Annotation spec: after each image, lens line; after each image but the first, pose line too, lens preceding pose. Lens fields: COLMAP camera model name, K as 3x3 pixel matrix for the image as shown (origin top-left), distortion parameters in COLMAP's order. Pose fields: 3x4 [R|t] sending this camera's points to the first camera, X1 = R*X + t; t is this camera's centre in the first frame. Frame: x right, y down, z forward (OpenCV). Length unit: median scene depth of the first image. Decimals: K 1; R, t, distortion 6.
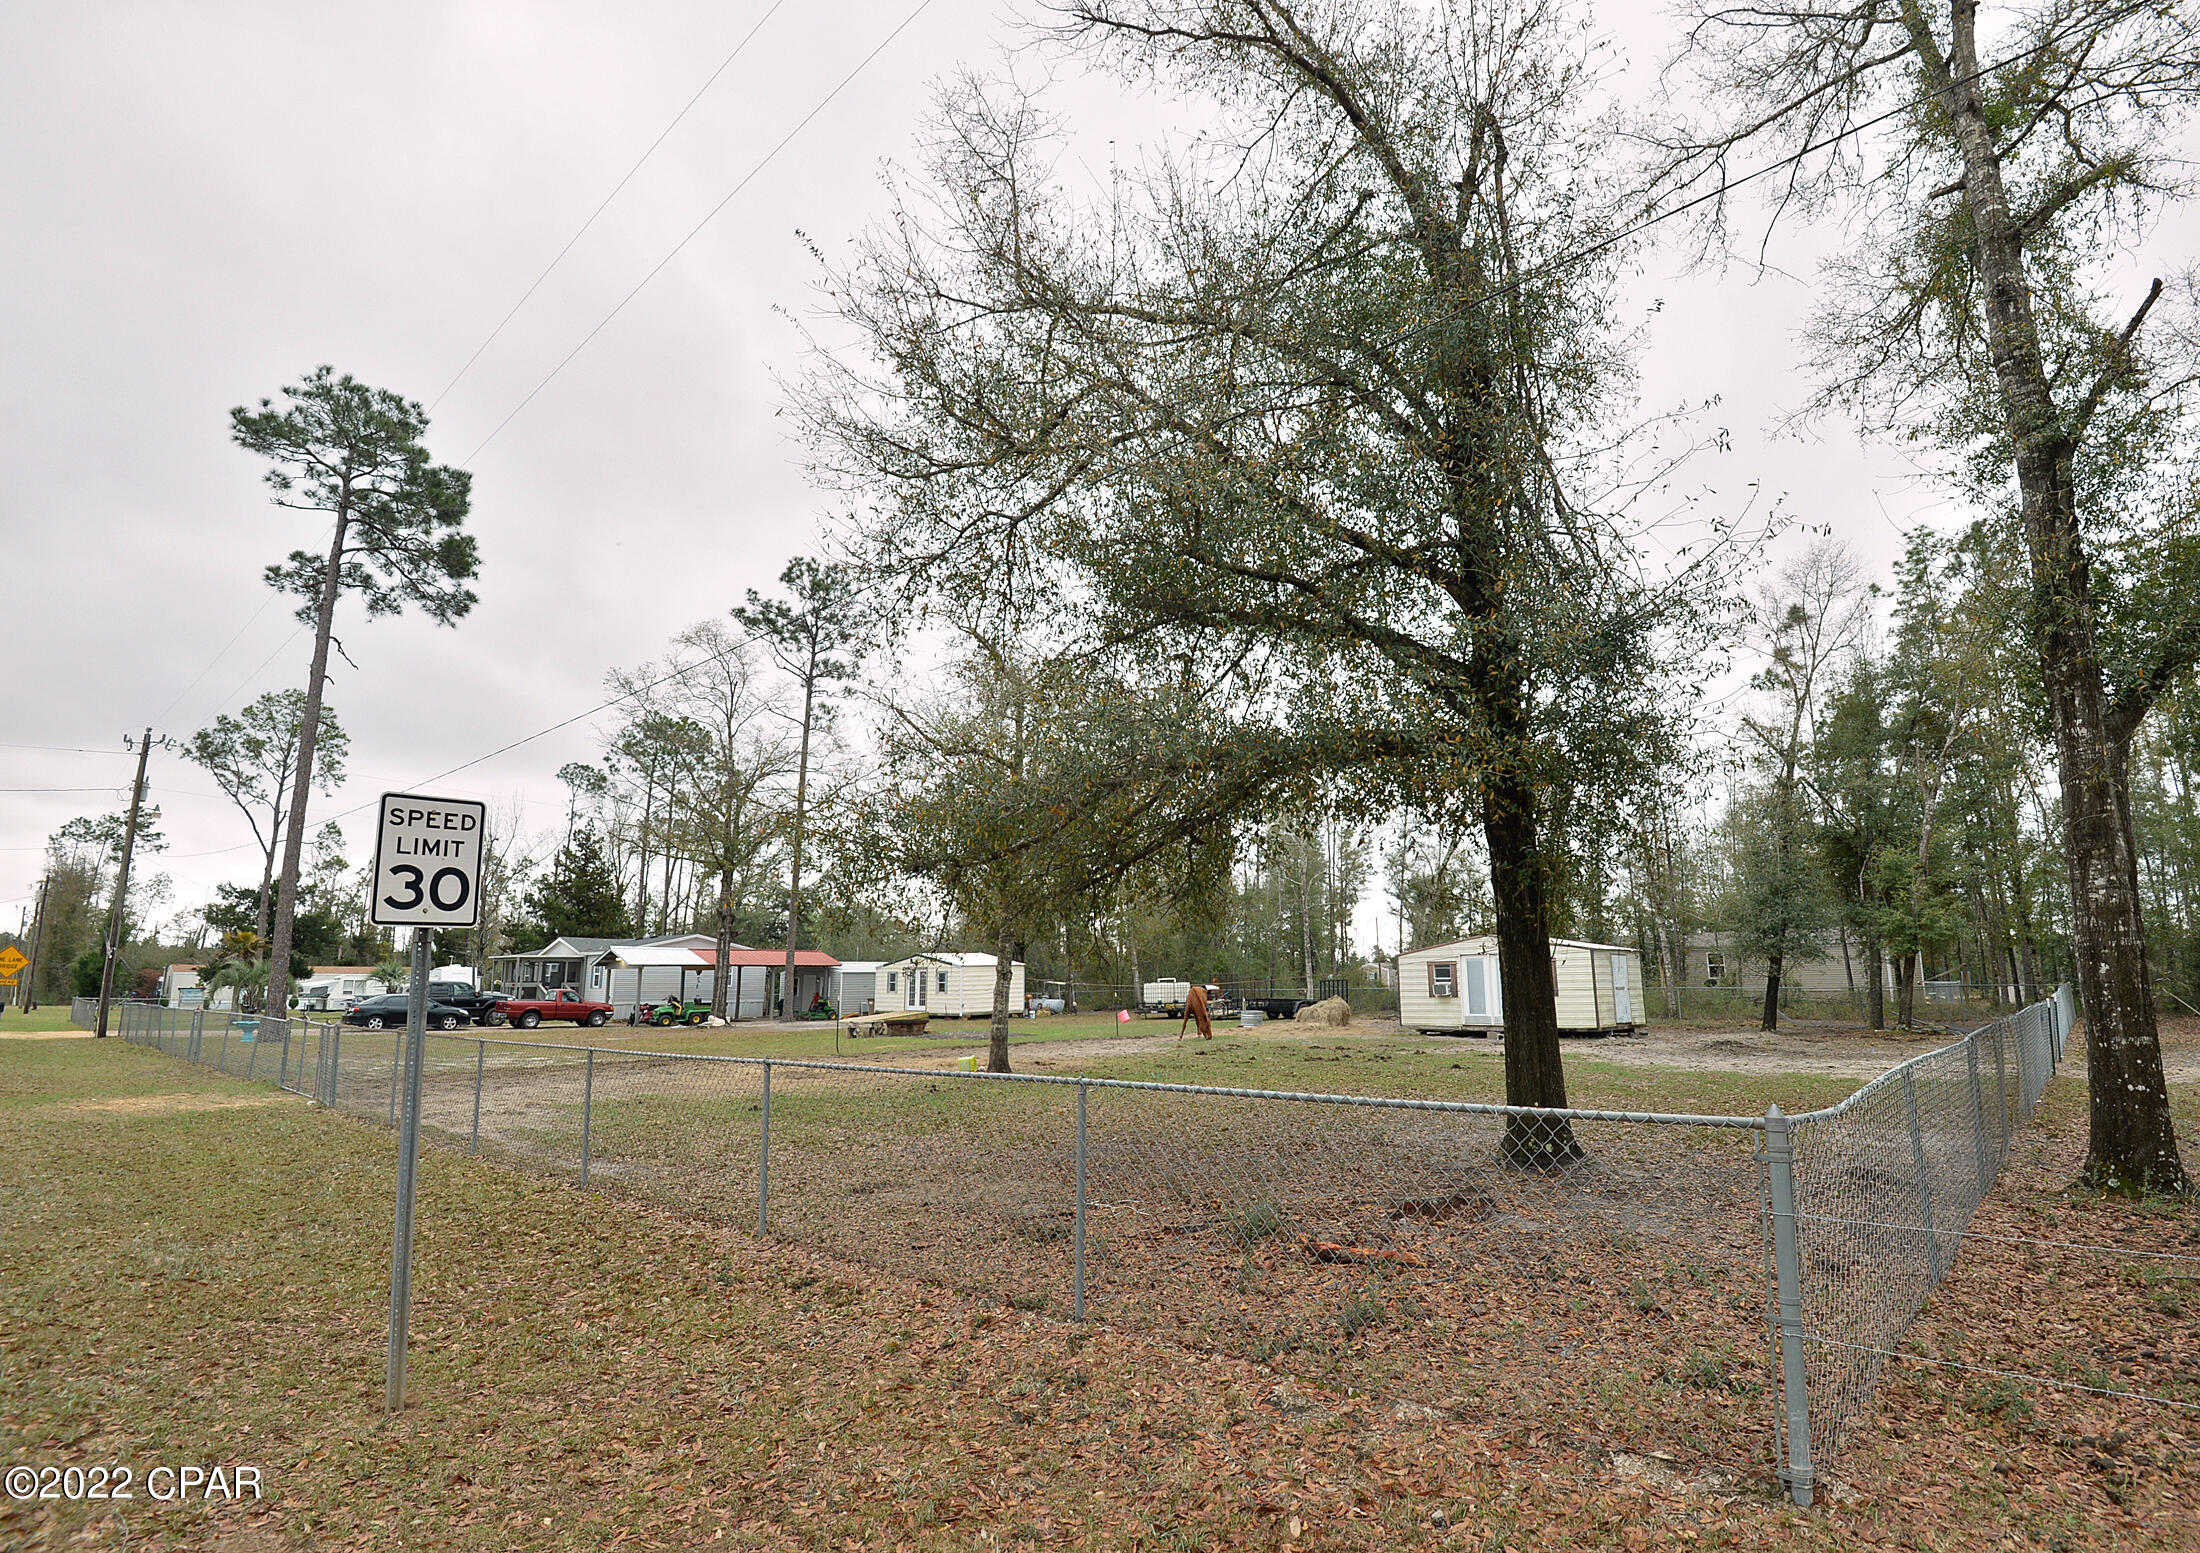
lens RADIAL K [[1104.3, 0, 1172.4], [0, 1104.3, 776.6], [0, 0, 1]] dist [-0.001022, -0.000128]
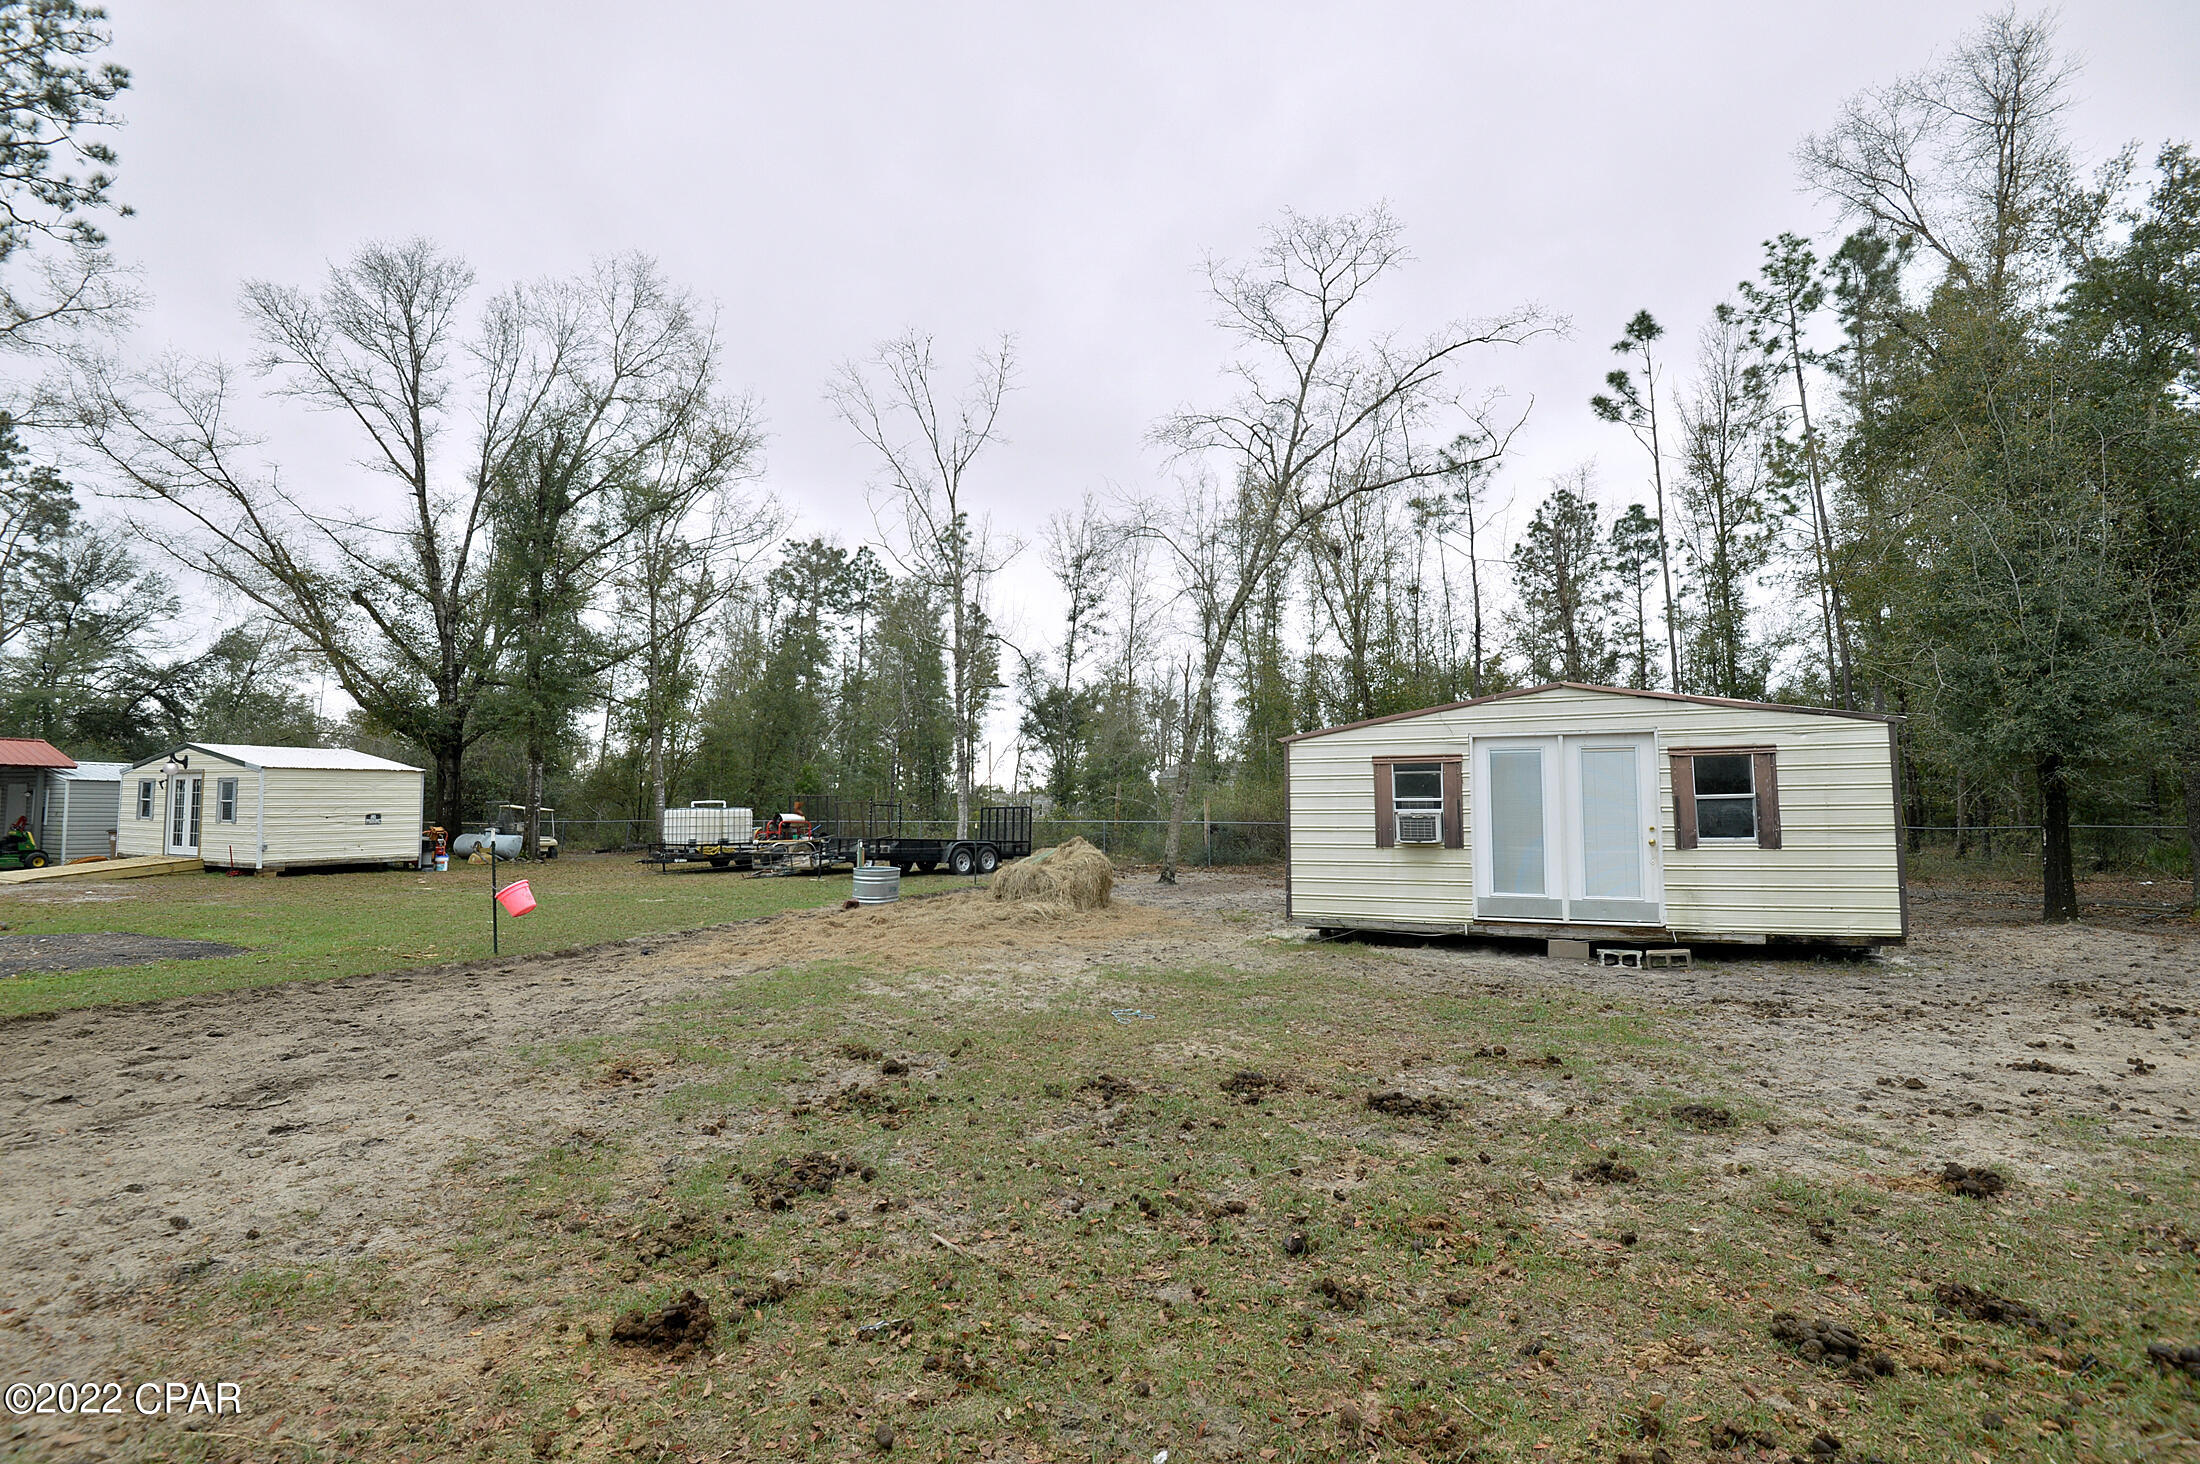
lens RADIAL K [[1030.4, 0, 1100.0], [0, 1030.4, 732.0], [0, 0, 1]] dist [0.011193, -0.044951]
pose [[0.948256, 0.036554, 0.315396, 0.016985], [-0.068958, 0.993350, 0.092198, 0.086088], [-0.309929, -0.109176, 0.944471, 0.448775]]
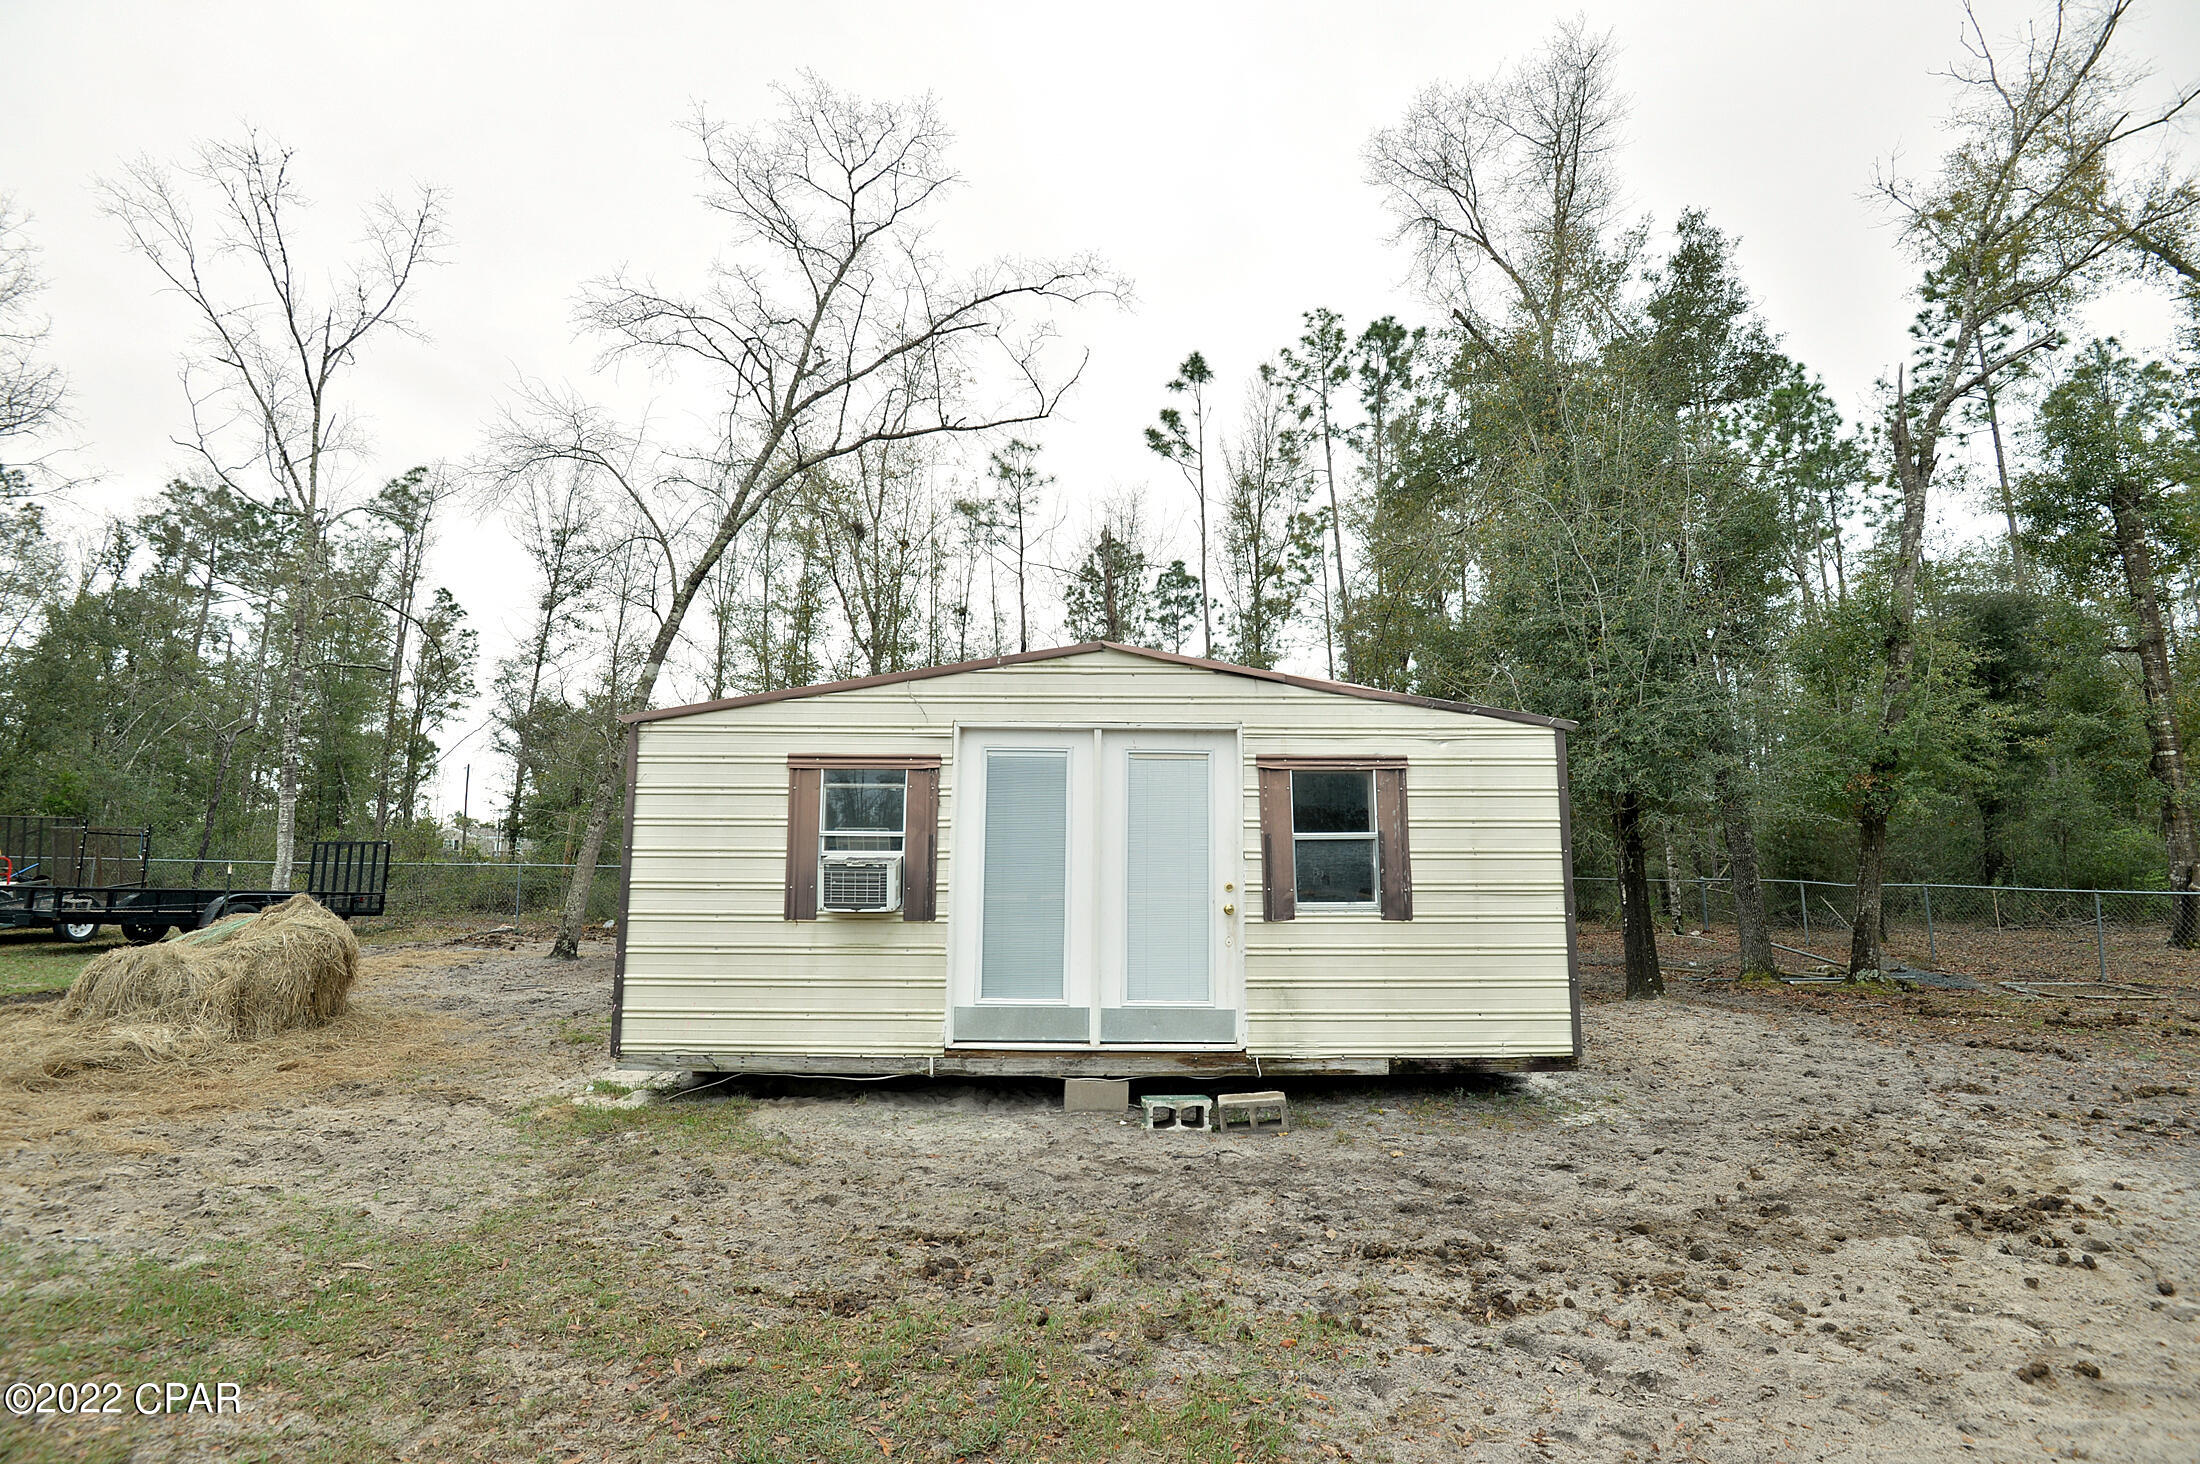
lens RADIAL K [[1023.6, 0, 1100.0], [0, 1023.6, 732.0], [0, 0, 1]] dist [-0.002287, -0.024410]
pose [[0.736455, 0.101525, 0.668824, 0.091928], [-0.141813, 0.989876, 0.005894, 0.099785], [-0.661455, -0.099188, 0.743397, 0.528337]]
